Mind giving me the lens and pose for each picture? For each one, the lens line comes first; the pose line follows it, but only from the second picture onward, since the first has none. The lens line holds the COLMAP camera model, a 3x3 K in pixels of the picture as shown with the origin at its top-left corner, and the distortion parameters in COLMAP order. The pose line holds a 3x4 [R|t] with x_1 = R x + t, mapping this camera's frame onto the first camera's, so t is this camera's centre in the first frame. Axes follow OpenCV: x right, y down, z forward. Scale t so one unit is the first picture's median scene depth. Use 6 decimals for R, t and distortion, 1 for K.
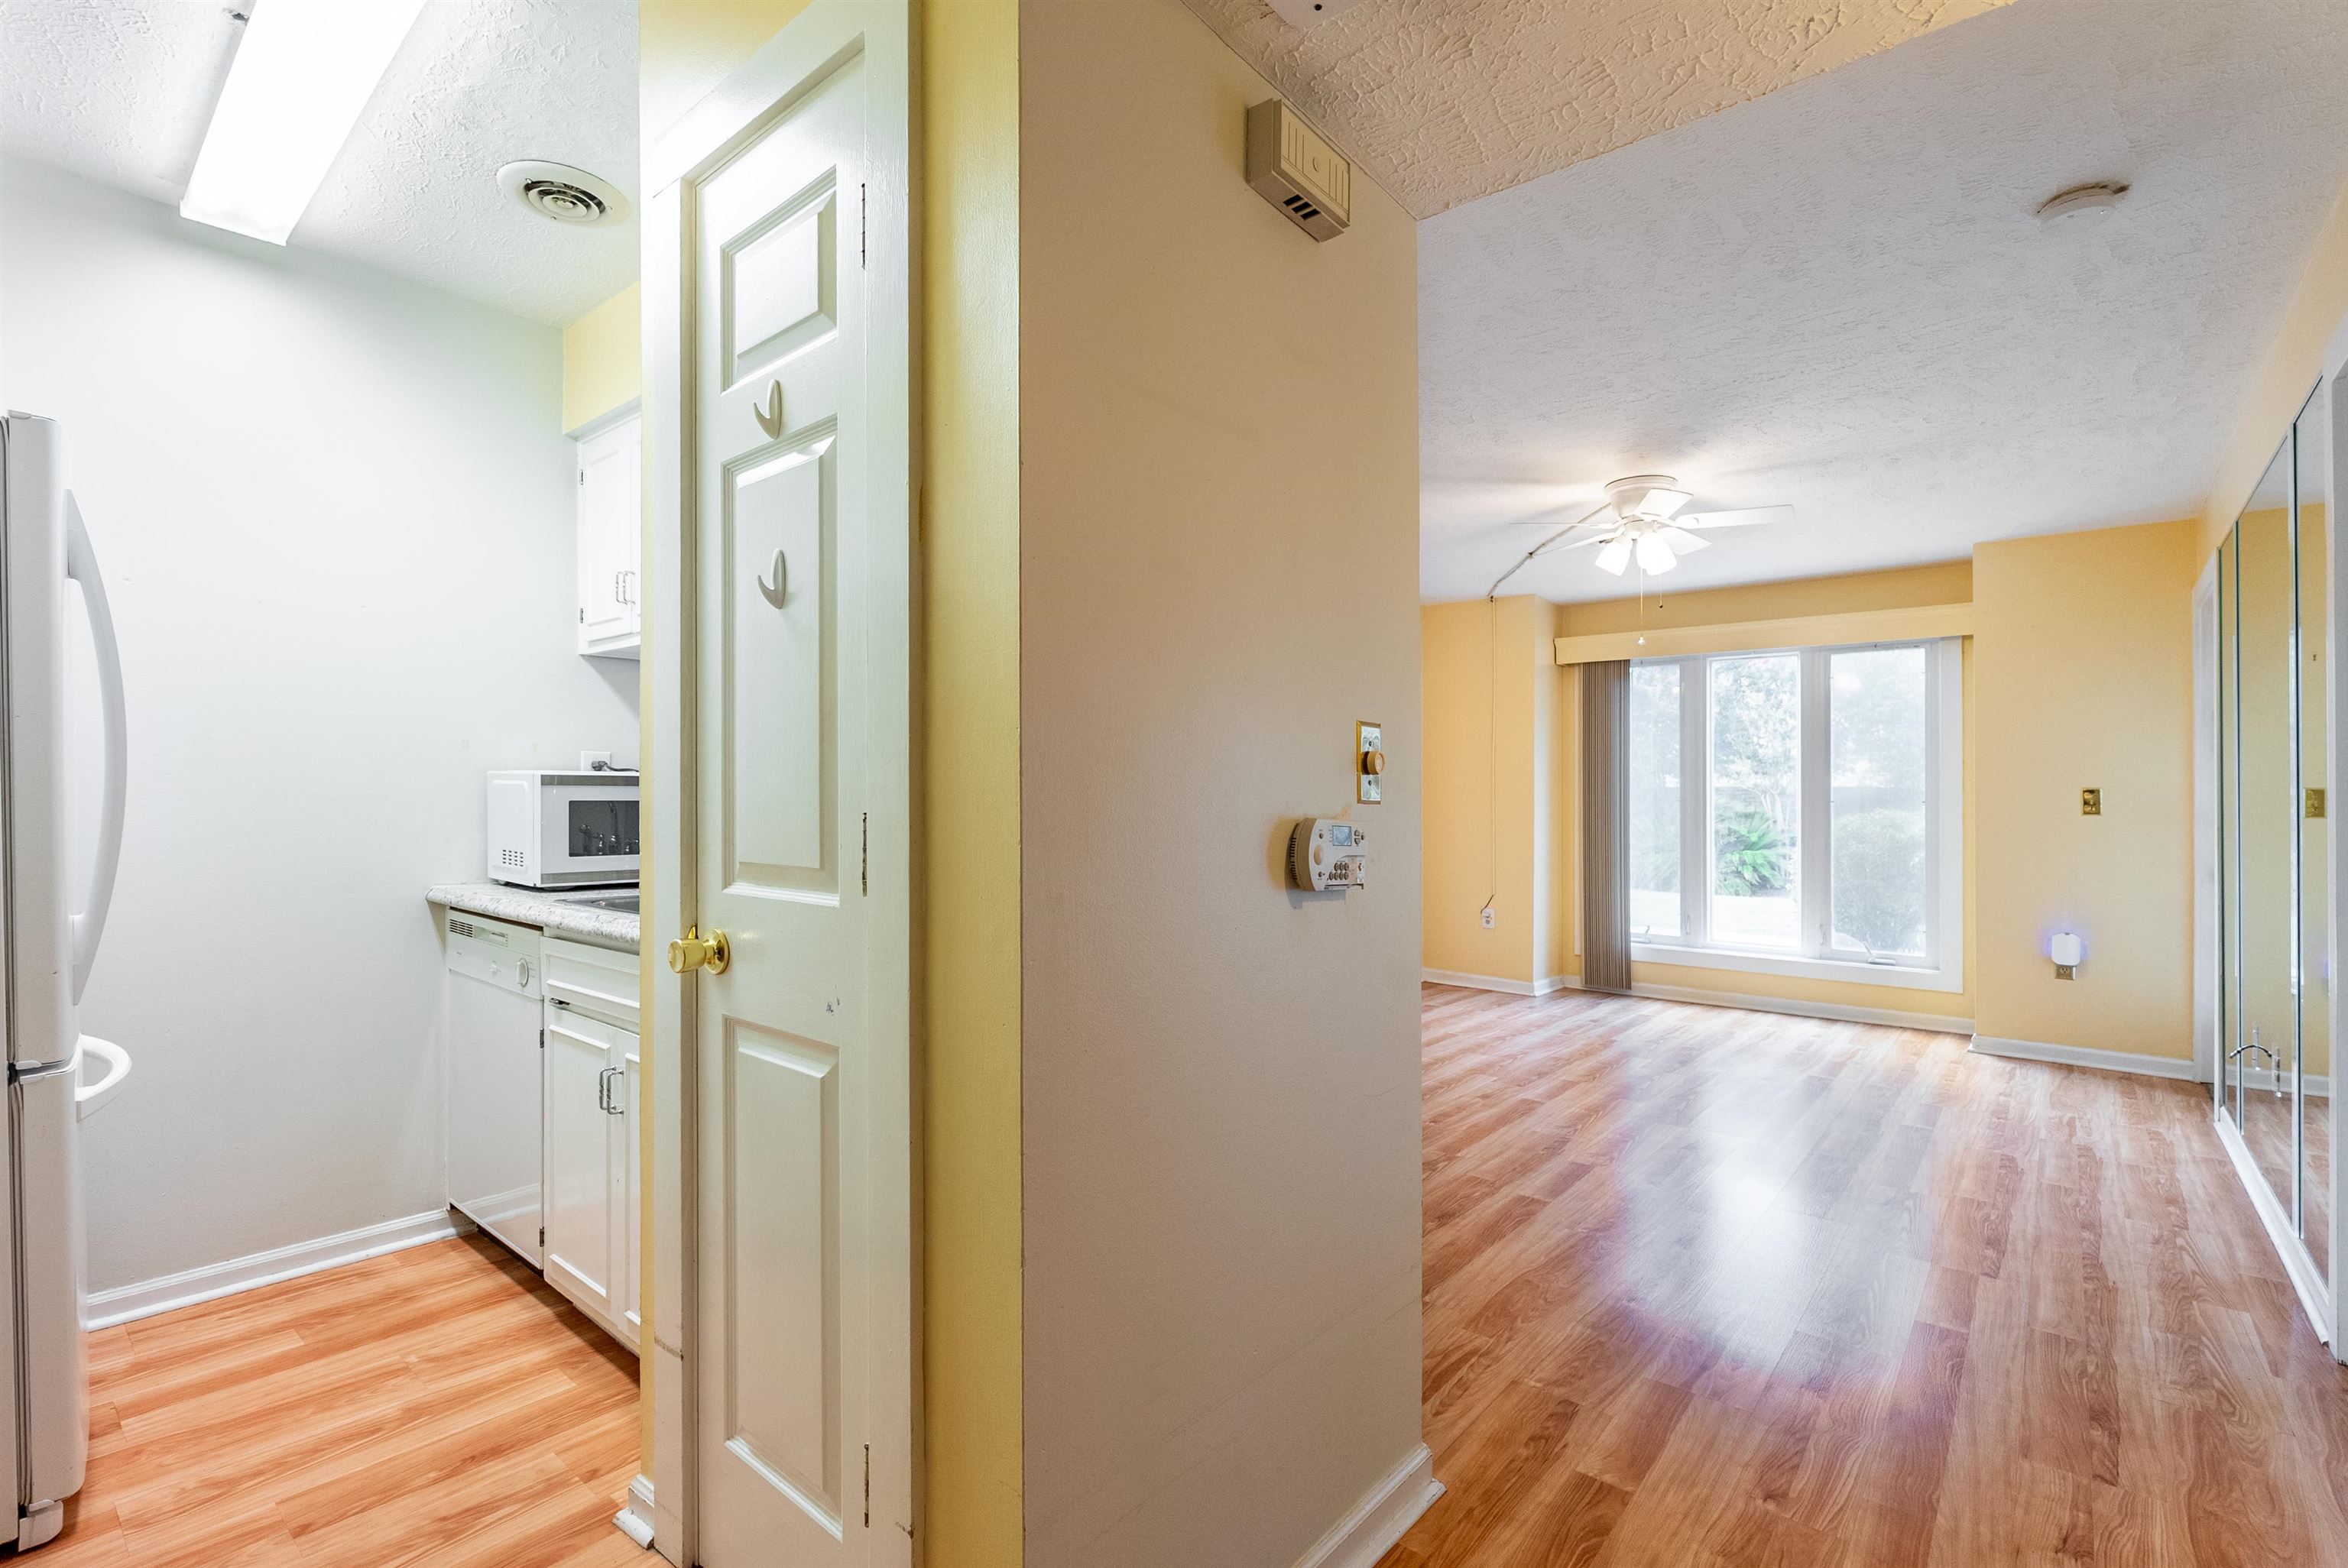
lens RADIAL K [[1075.0, 0, 1142.7], [0, 1075.0, 850.1], [0, 0, 1]] dist [-0.001054, -0.000069]
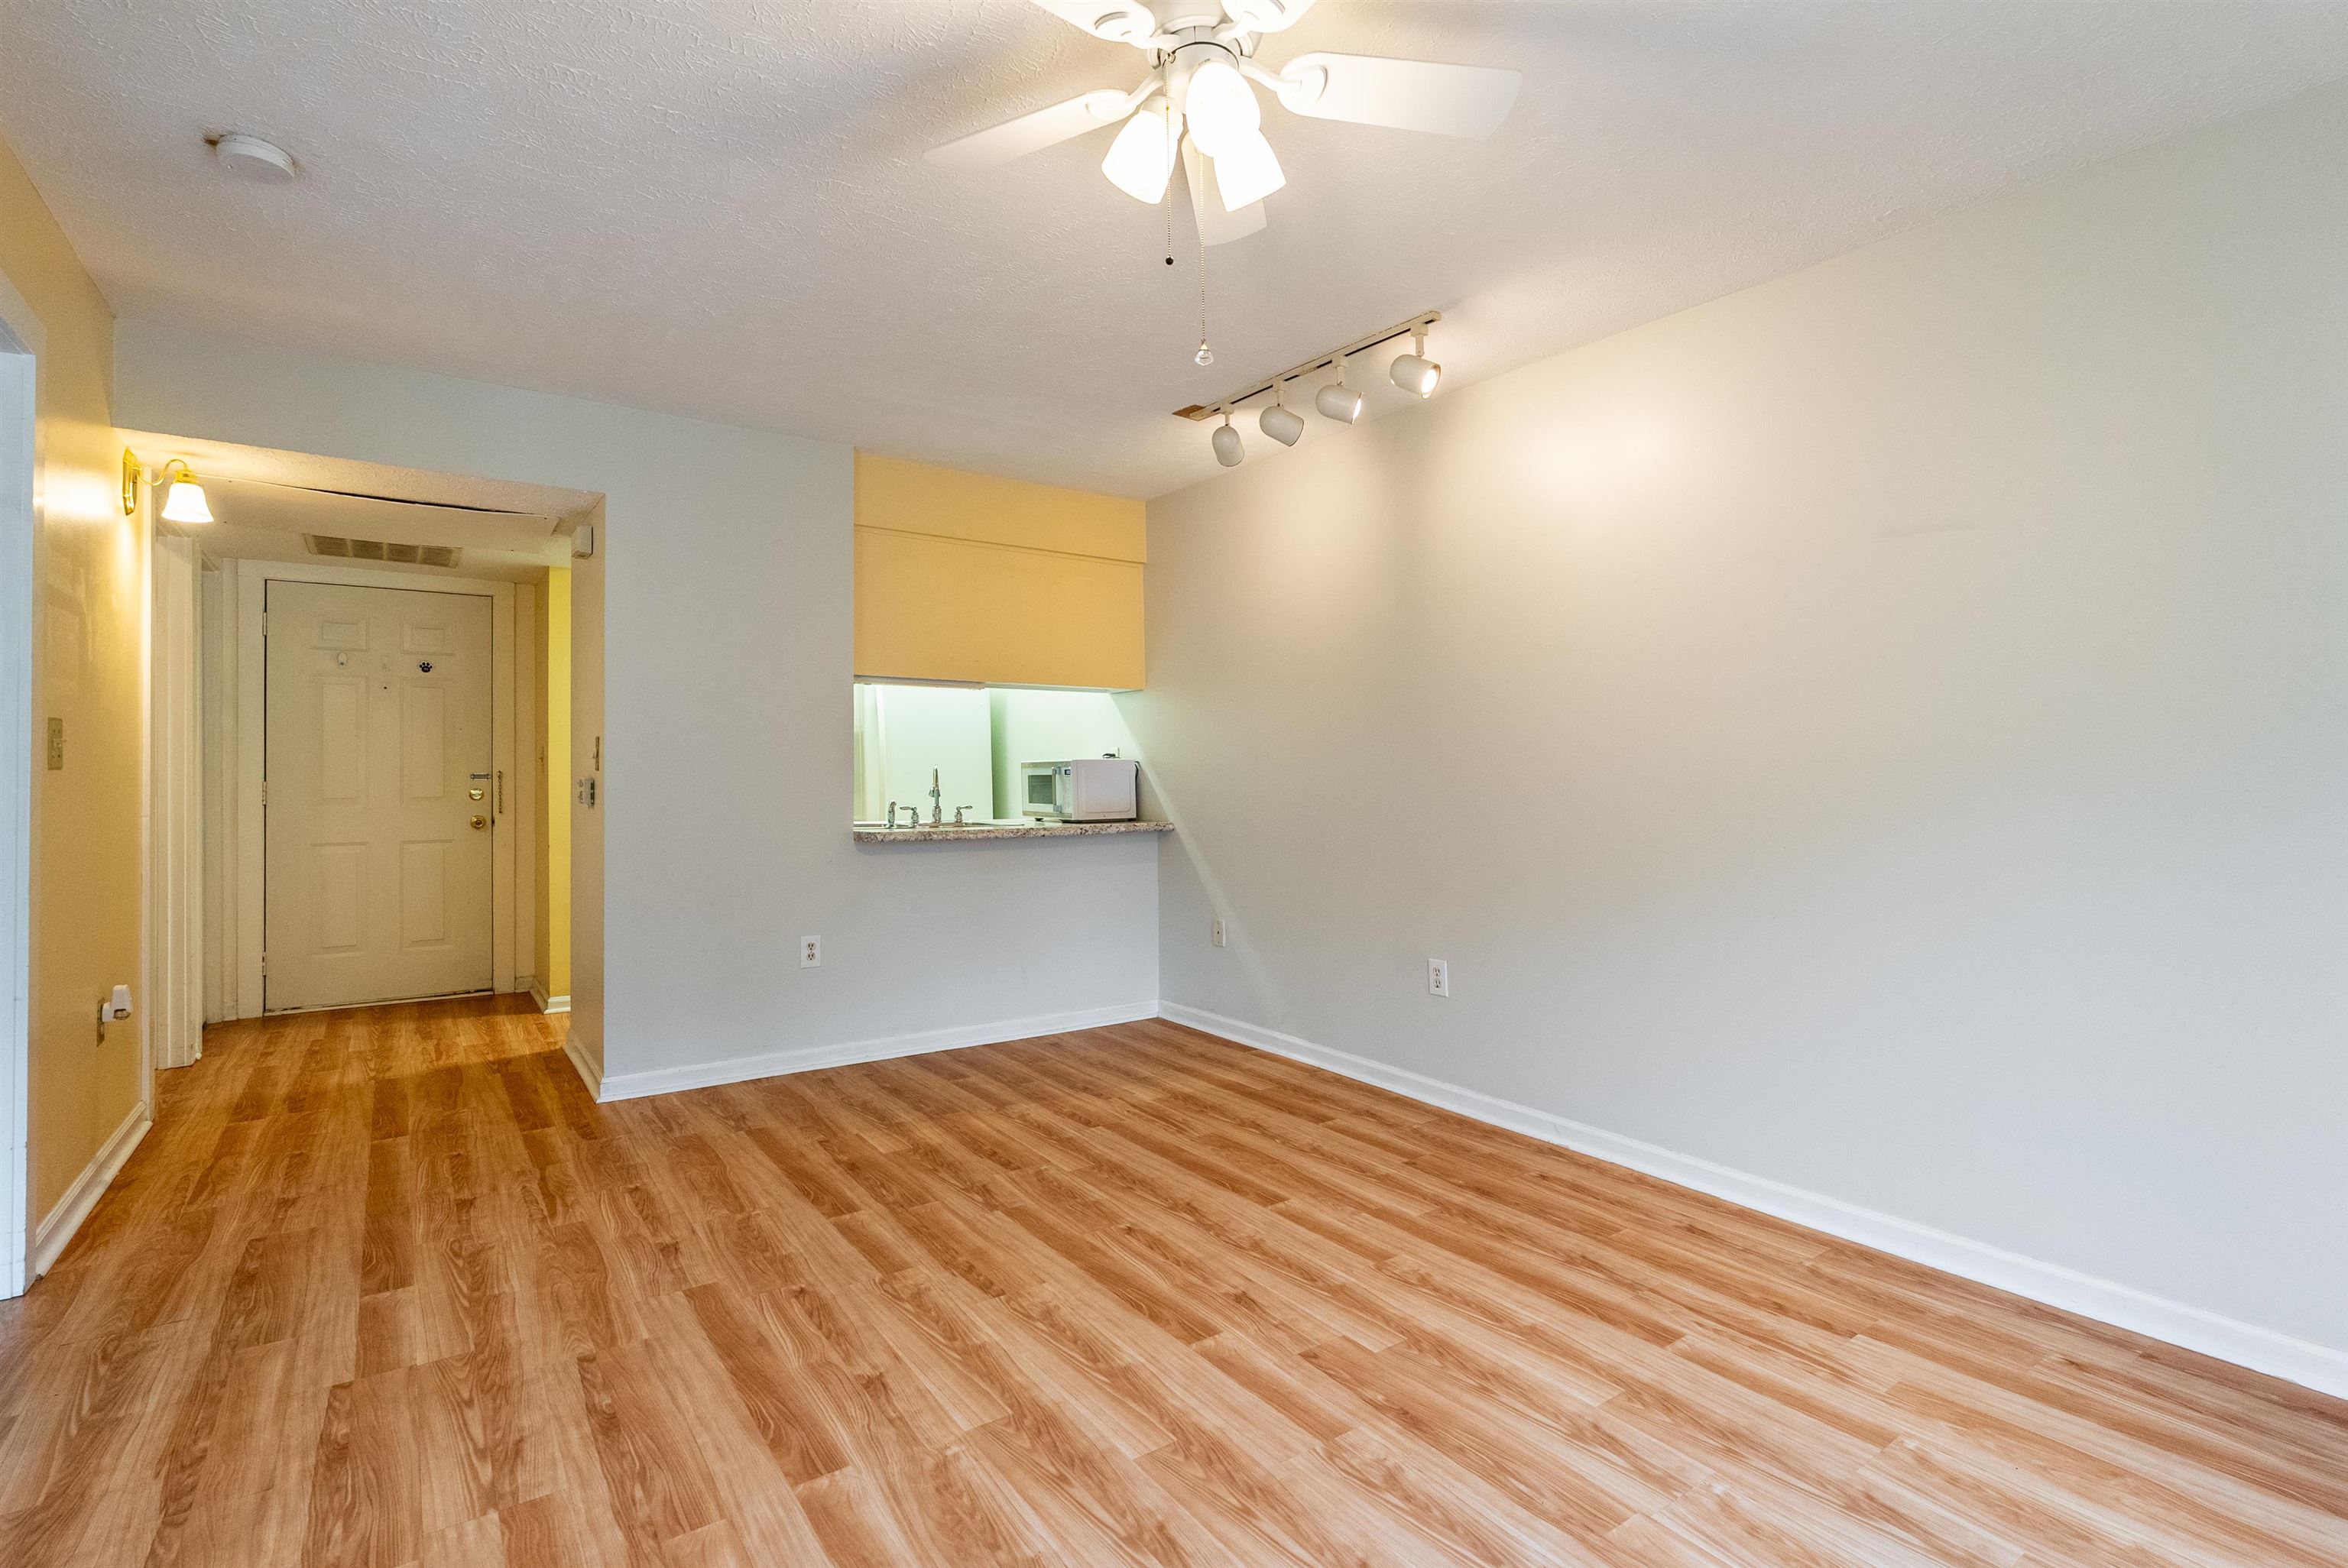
lens RADIAL K [[1082.5, 0, 1133.4], [0, 1082.5, 759.7], [0, 0, 1]] dist [-0.003123, 0.000081]
pose [[-0.261297, -0.025737, -0.964915, 0.909835], [-0.049868, 0.998669, -0.013133, -0.036784], [0.963969, 0.044687, -0.262233, 1.126283]]
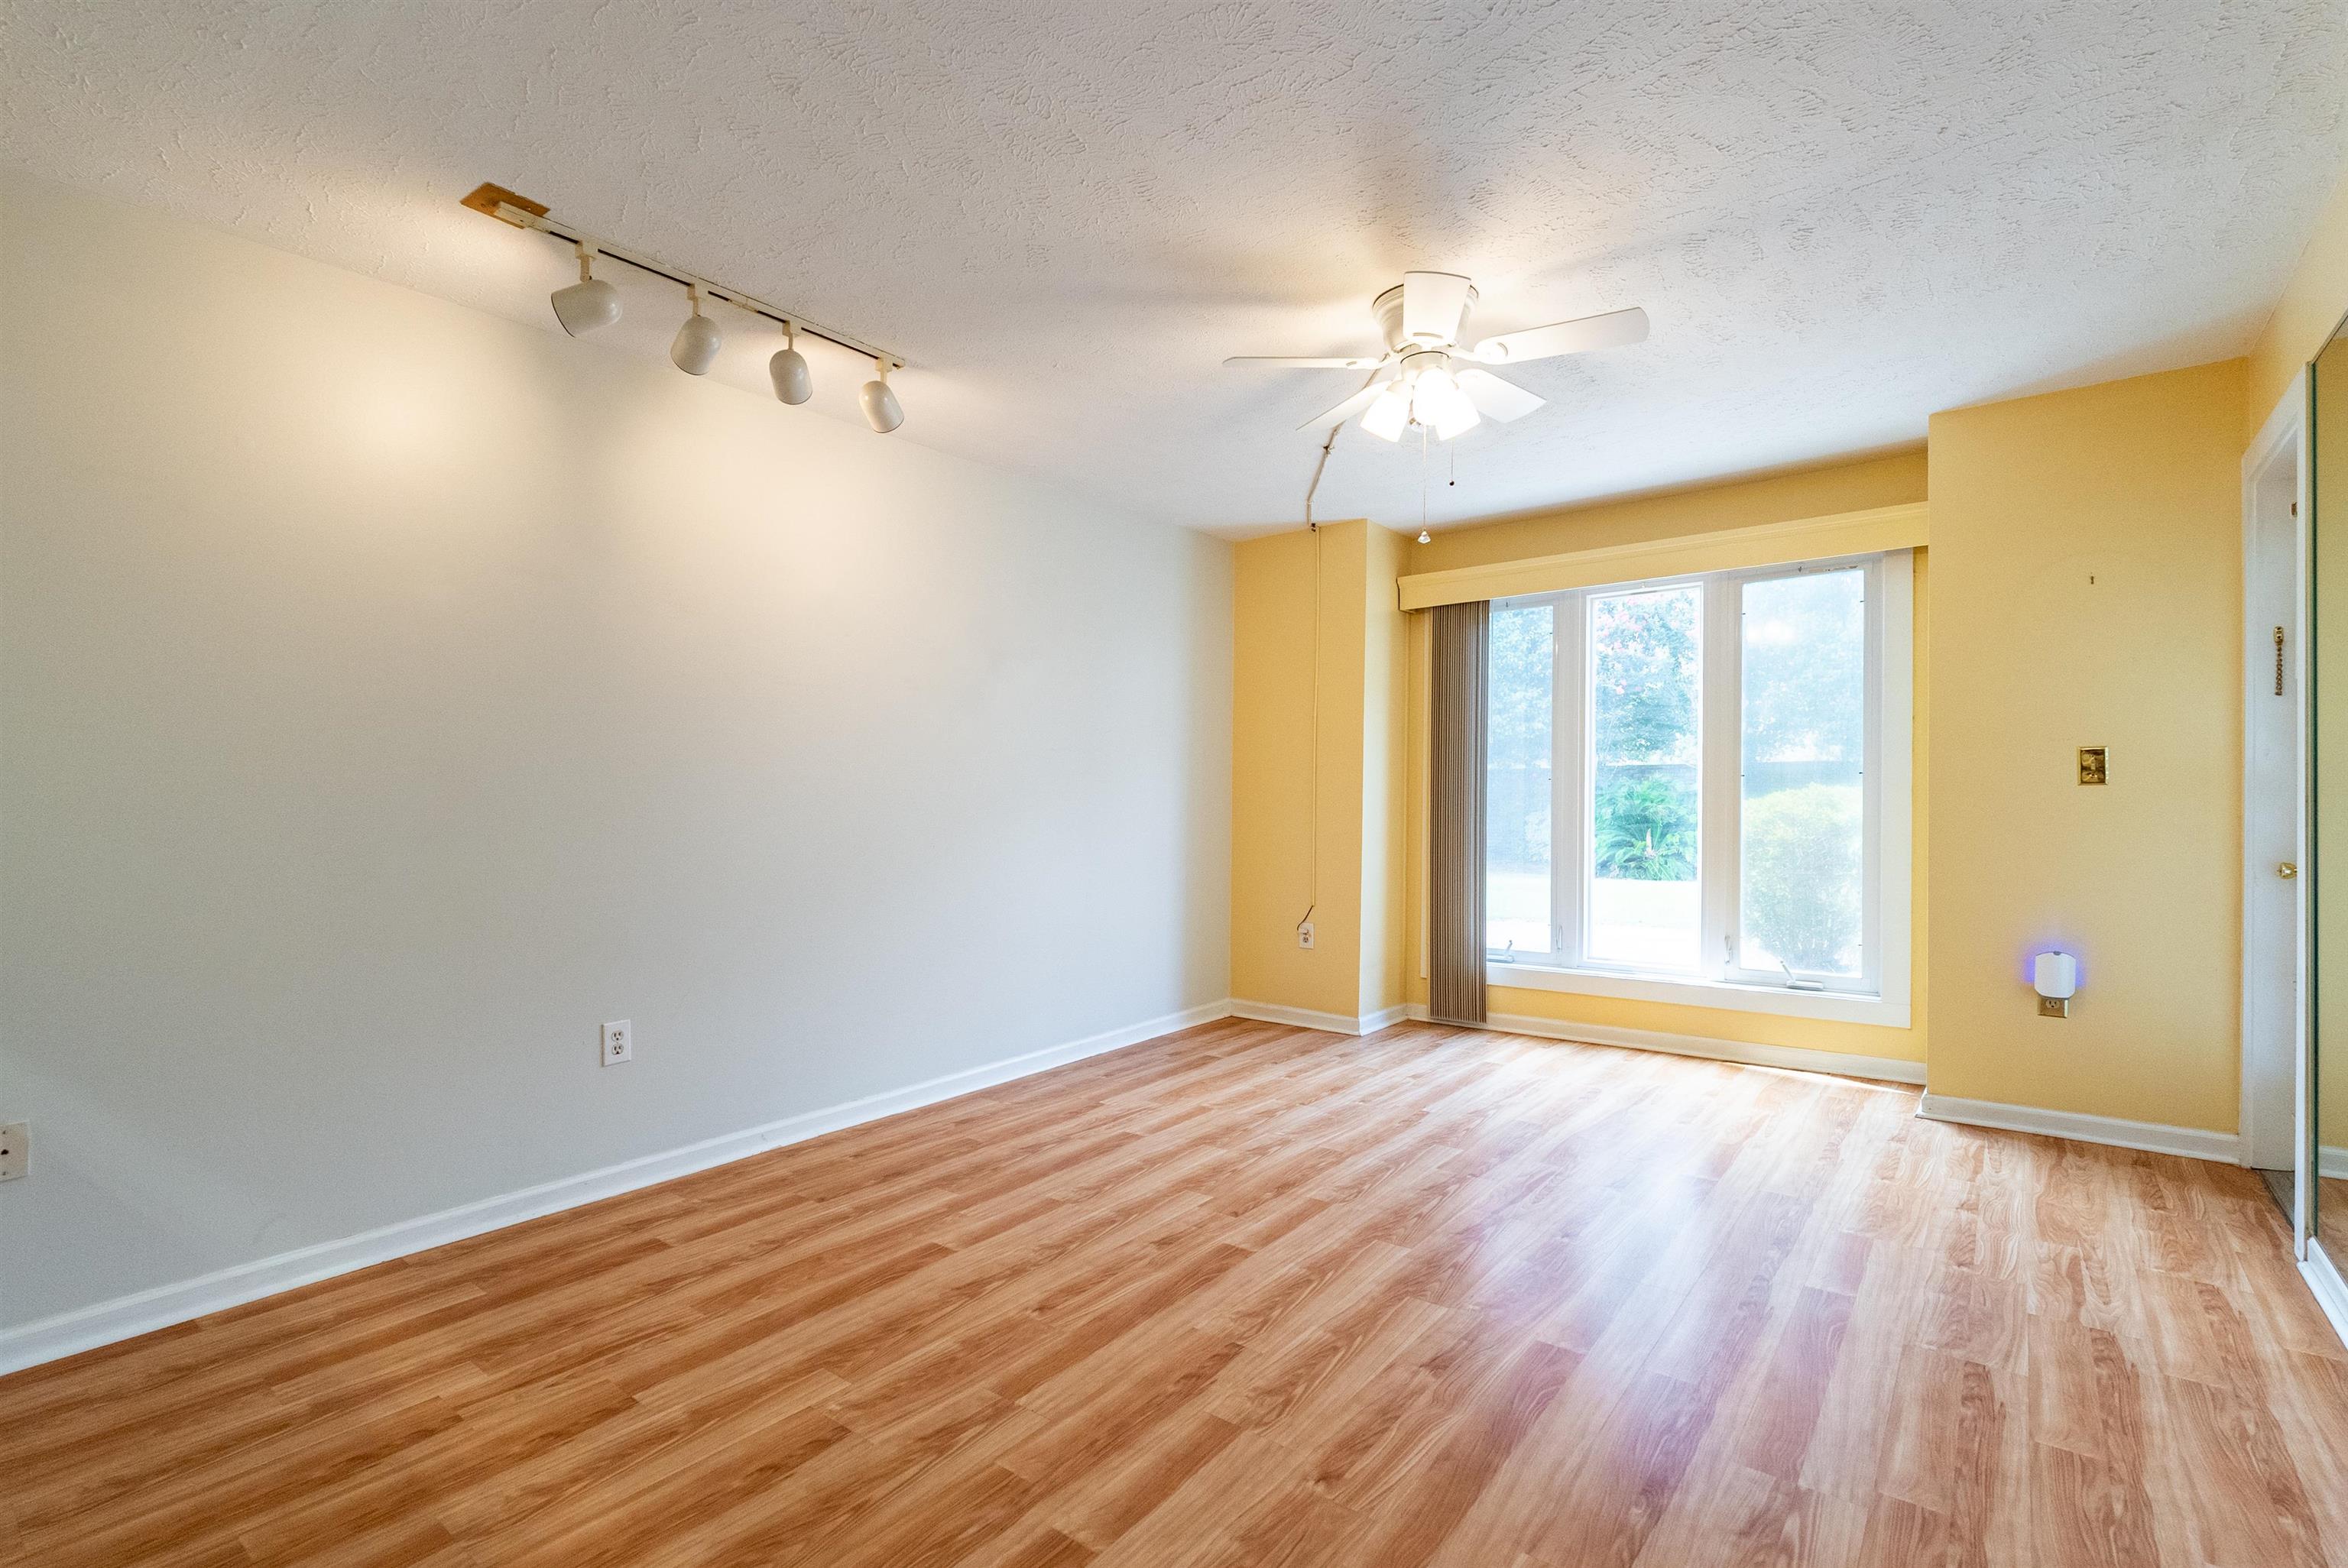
lens RADIAL K [[1082.5, 0, 1133.4], [0, 1082.5, 759.7], [0, 0, 1]] dist [-0.003123, 0.000081]
pose [[0.999481, -0.023448, 0.022102, 0.304643], [0.025073, 0.996765, -0.076354, -0.006895], [-0.020240, 0.076869, 0.996836, 0.355506]]
